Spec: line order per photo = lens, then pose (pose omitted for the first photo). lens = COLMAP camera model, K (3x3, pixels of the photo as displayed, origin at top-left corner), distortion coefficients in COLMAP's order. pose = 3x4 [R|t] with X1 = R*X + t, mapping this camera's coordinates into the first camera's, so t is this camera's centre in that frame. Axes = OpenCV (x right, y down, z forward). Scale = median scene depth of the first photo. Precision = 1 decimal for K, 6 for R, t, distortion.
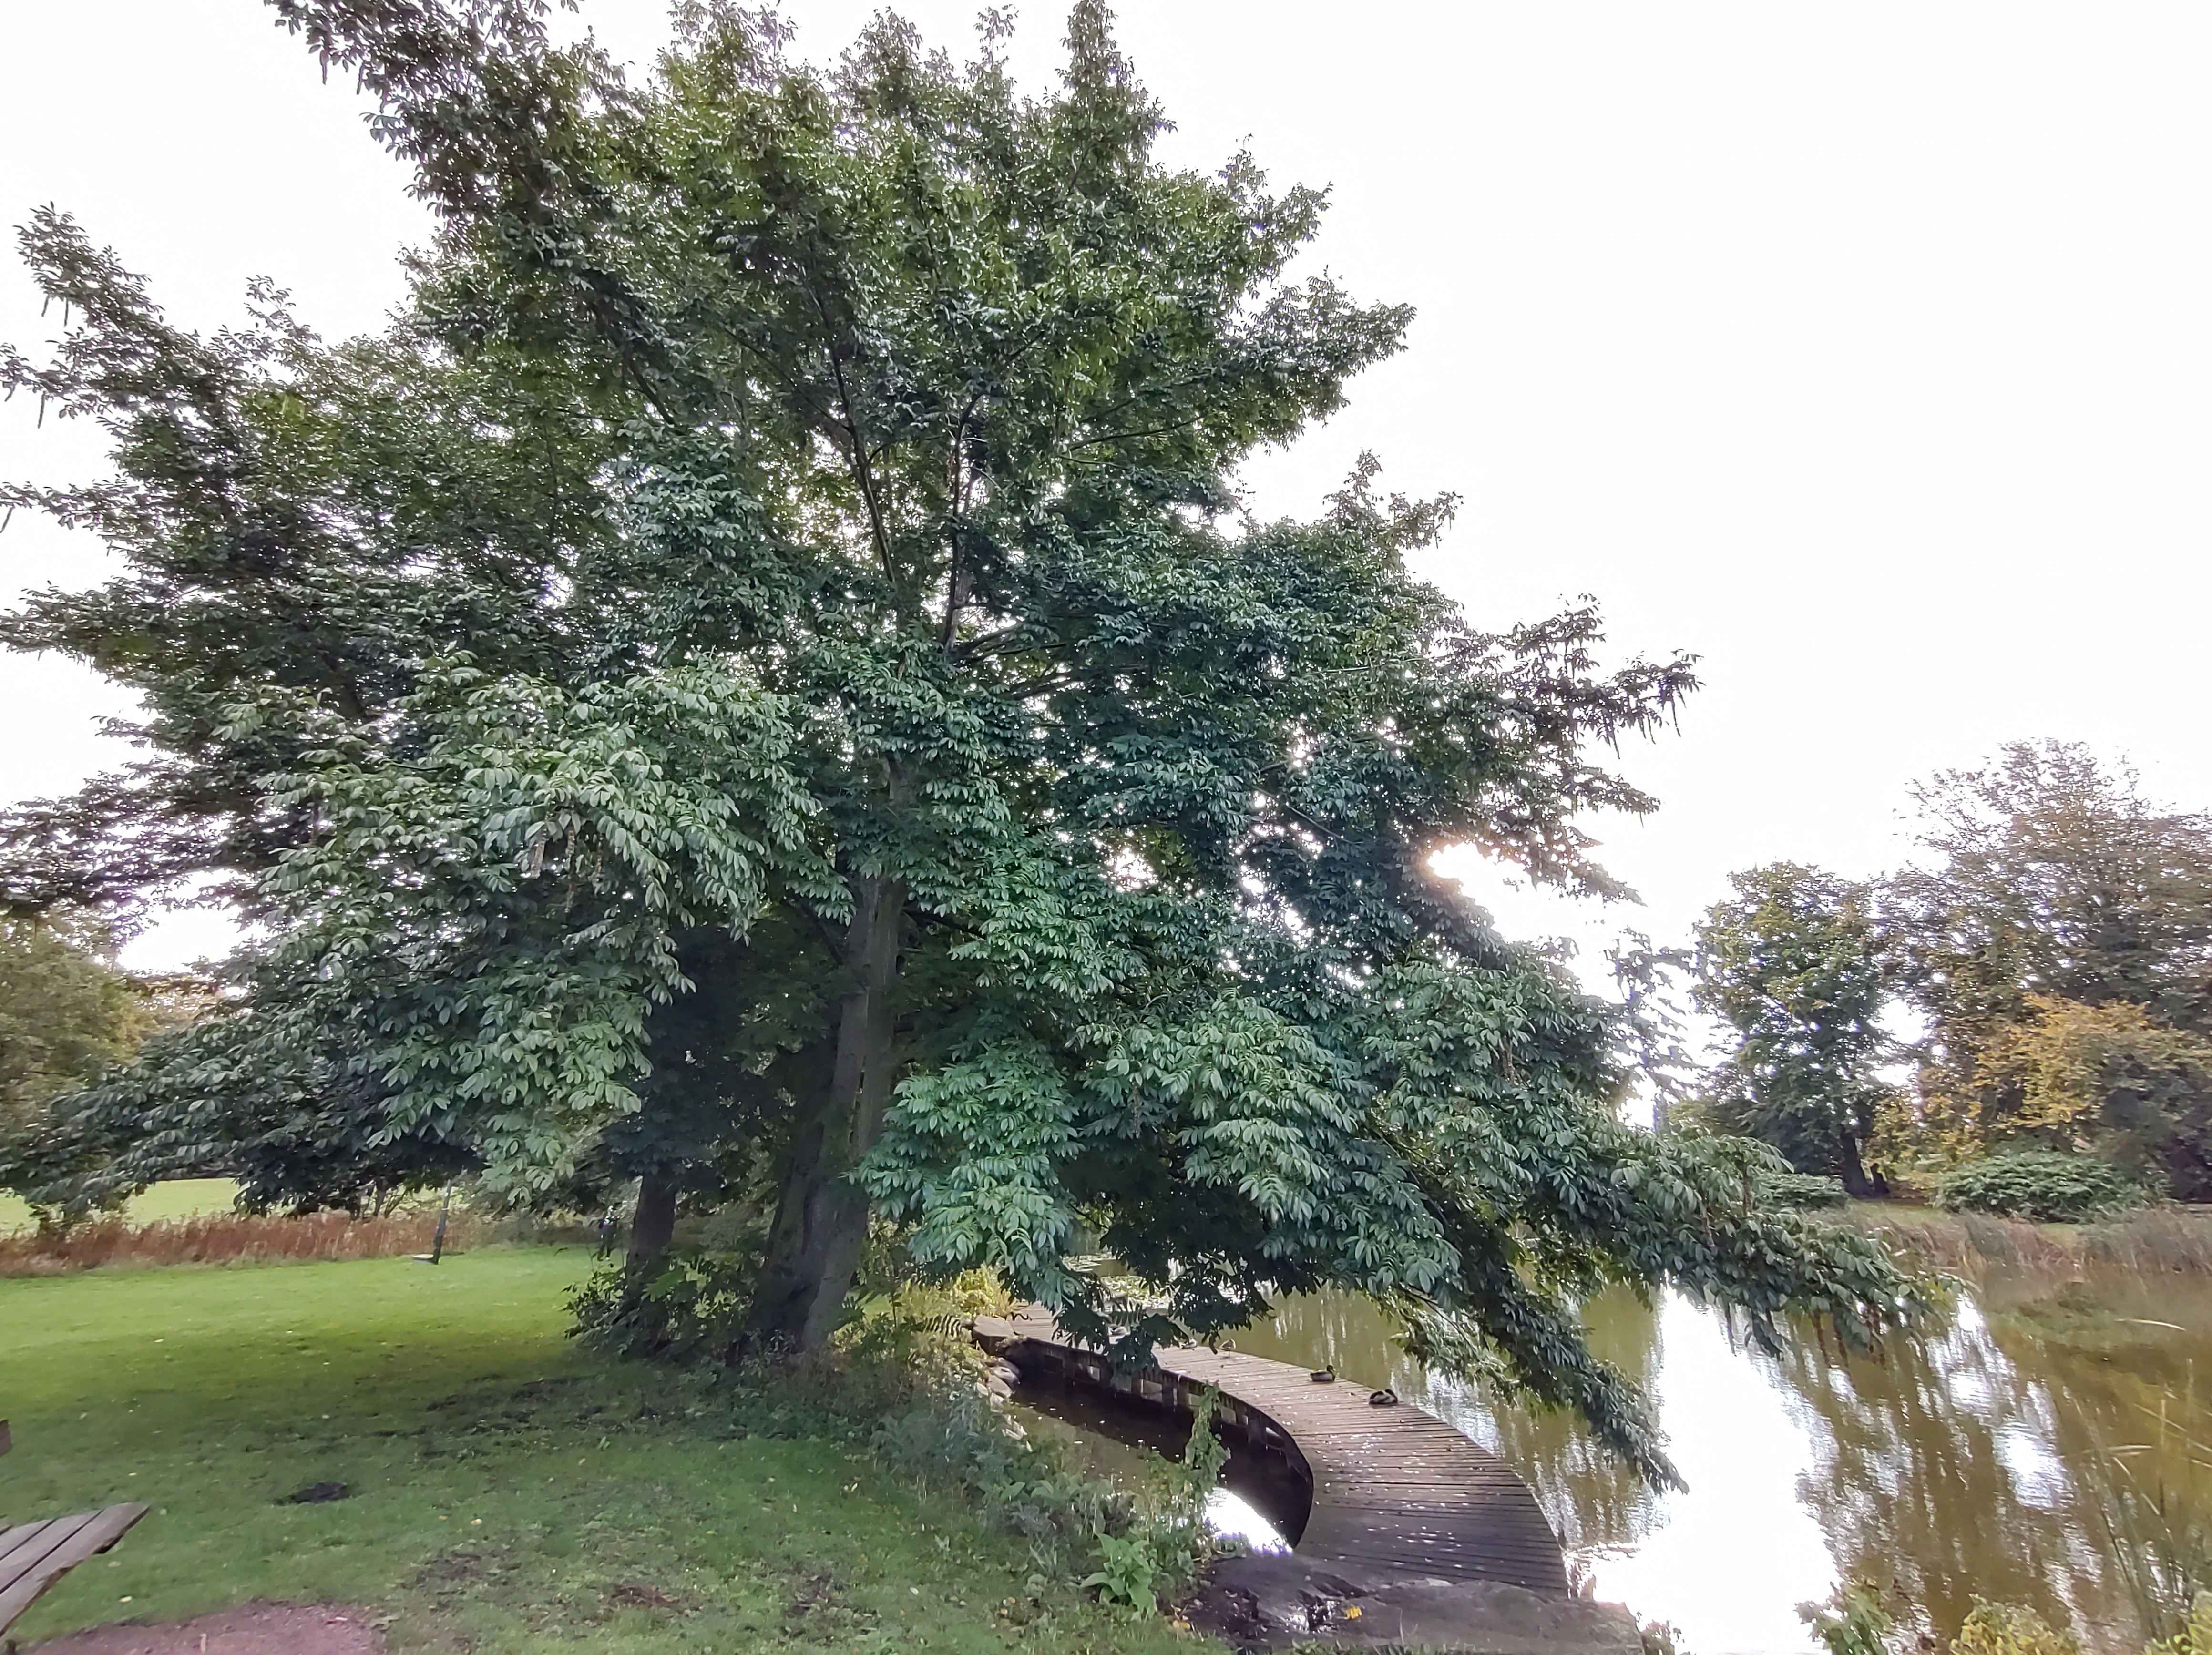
lens RADIAL K [[888.7, 0, 1106.0], [0, 888.7, 827.5], [0, 0, 1]] dist [0.010075, -0.000420]
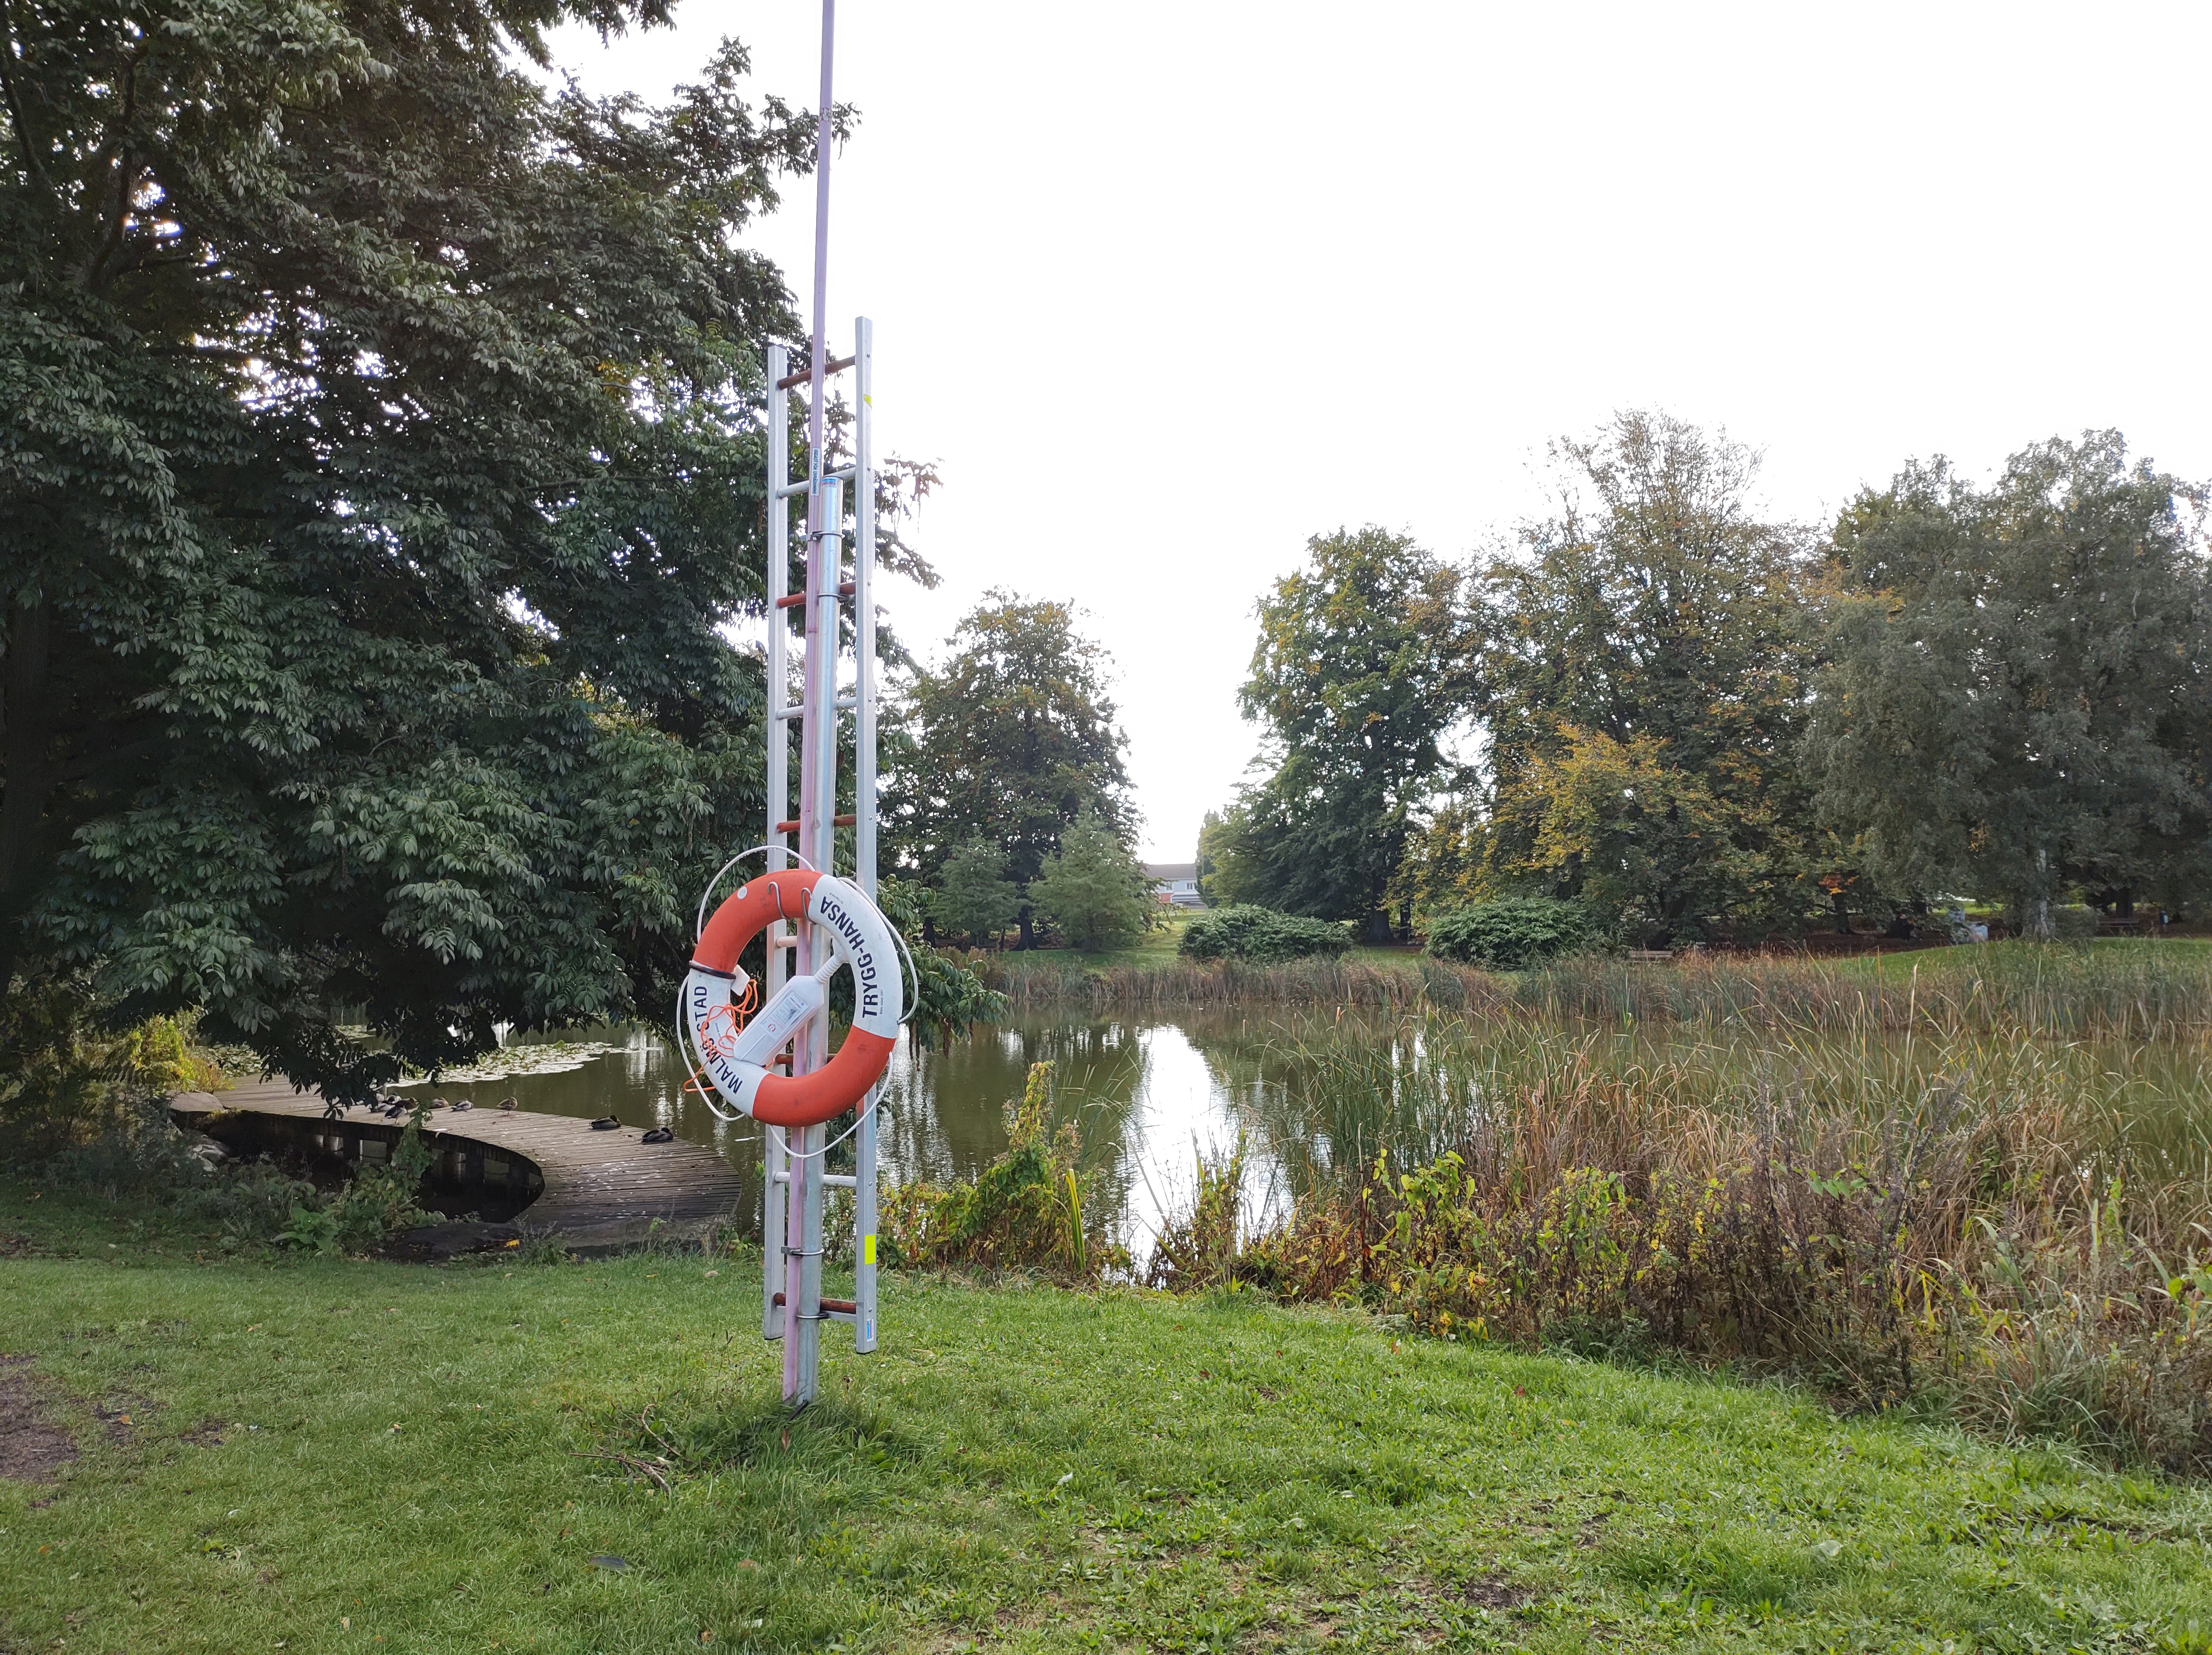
lens RADIAL K [[1731.3, 0, 1106.0], [0, 1731.3, 827.5], [0, 0, 1]] dist [0.008243, 0.006113]
pose [[0.935323, 0.029514, 0.352563, 0.140143], [-0.140890, 0.945162, 0.294649, -0.407955], [-0.324533, -0.325264, 0.888190, -0.991831]]
